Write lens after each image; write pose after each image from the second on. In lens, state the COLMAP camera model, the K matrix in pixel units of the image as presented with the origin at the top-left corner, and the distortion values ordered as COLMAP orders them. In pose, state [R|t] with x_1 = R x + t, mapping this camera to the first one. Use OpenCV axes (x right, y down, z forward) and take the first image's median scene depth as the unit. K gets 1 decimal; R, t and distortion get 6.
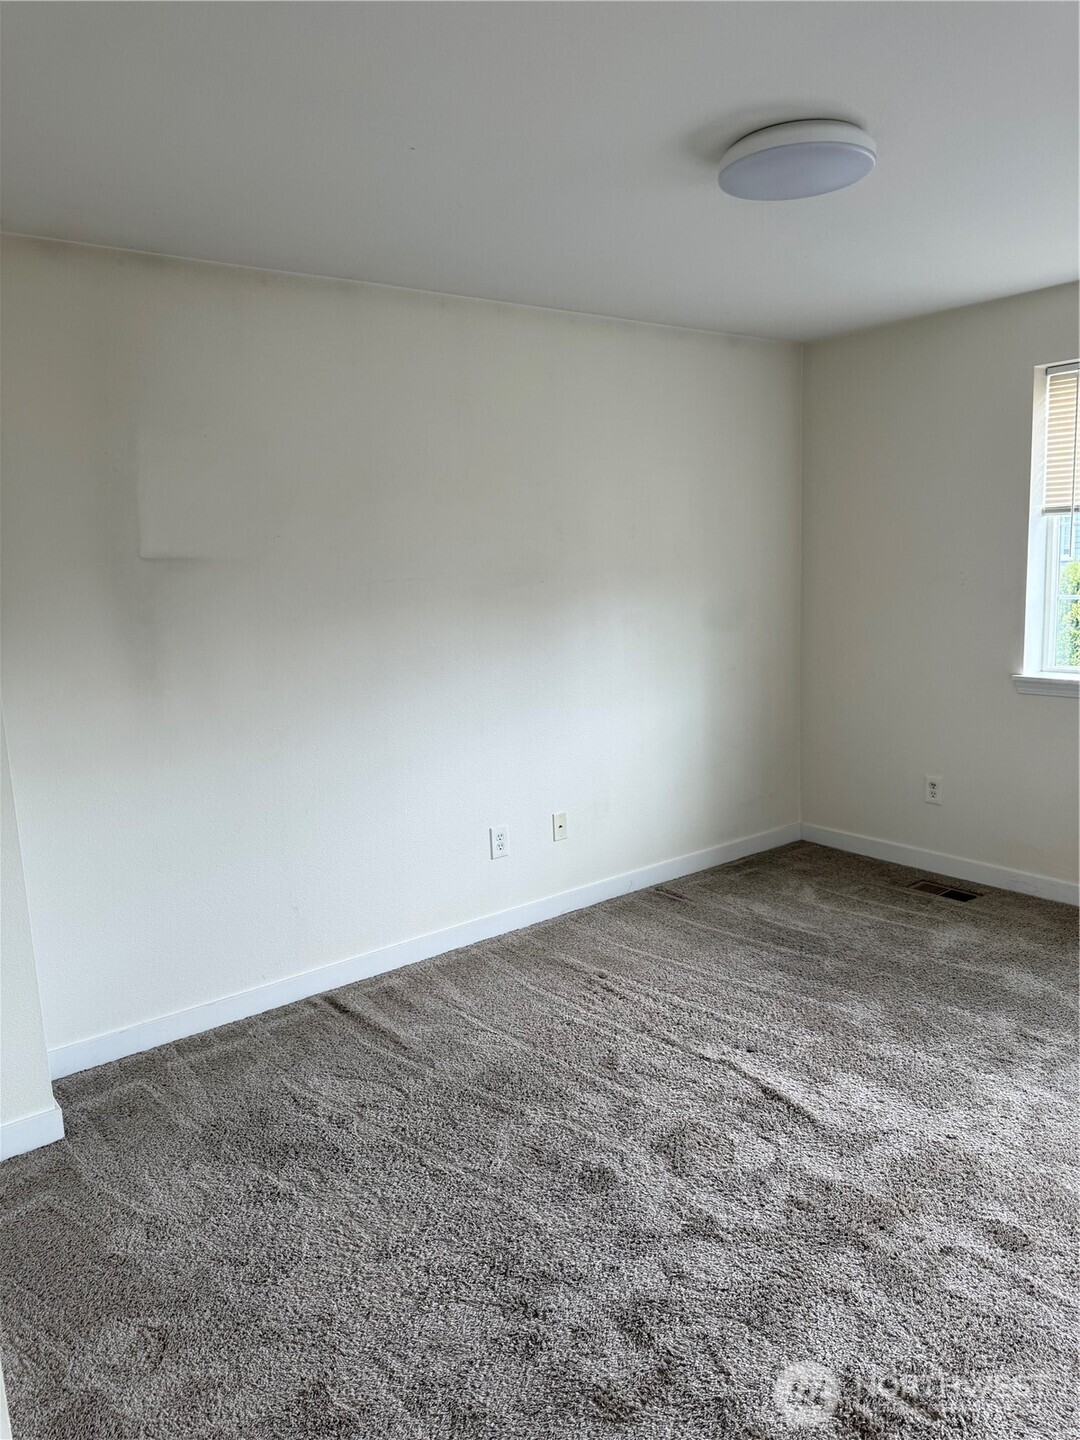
lens RADIAL K [[1025.0, 0, 544.9], [0, 1025.0, 721.4], [0, 0, 1]] dist [0.050255, -0.049088]
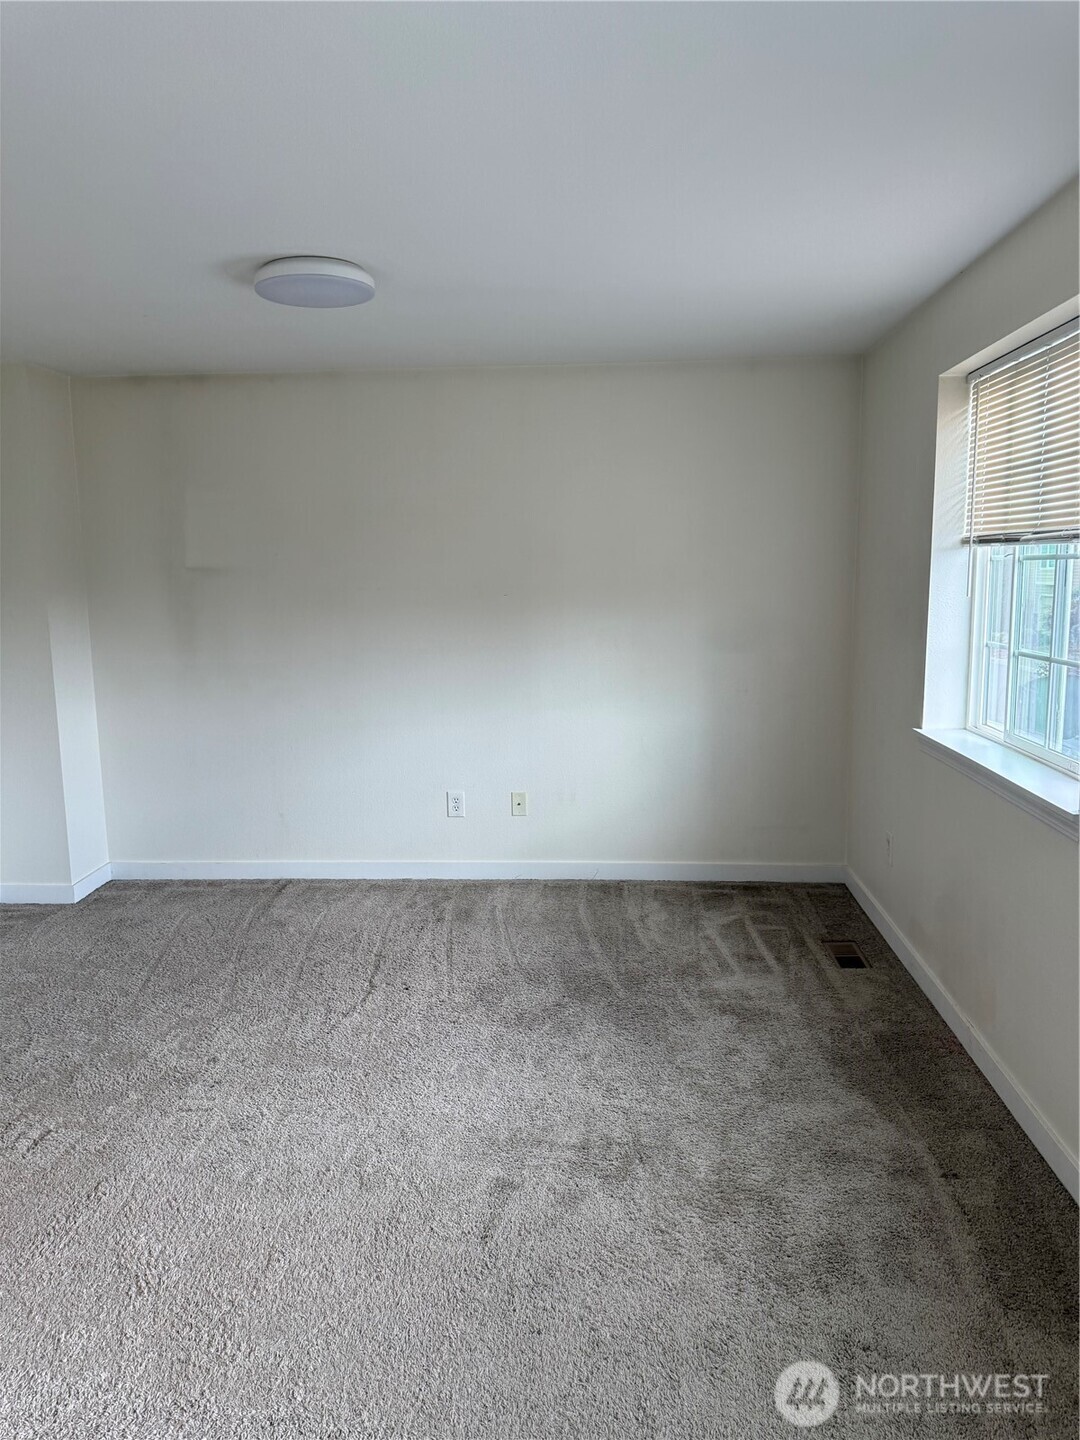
lens RADIAL K [[1025.0, 0, 547.6], [0, 1025.0, 715.8], [0, 0, 1]] dist [0.050255, -0.049088]
pose [[0.744196, 0.124845, -0.656191, 0.838587], [-0.124731, 0.991072, 0.047098, -0.059818], [0.656213, 0.046797, 0.753123, 0.143361]]
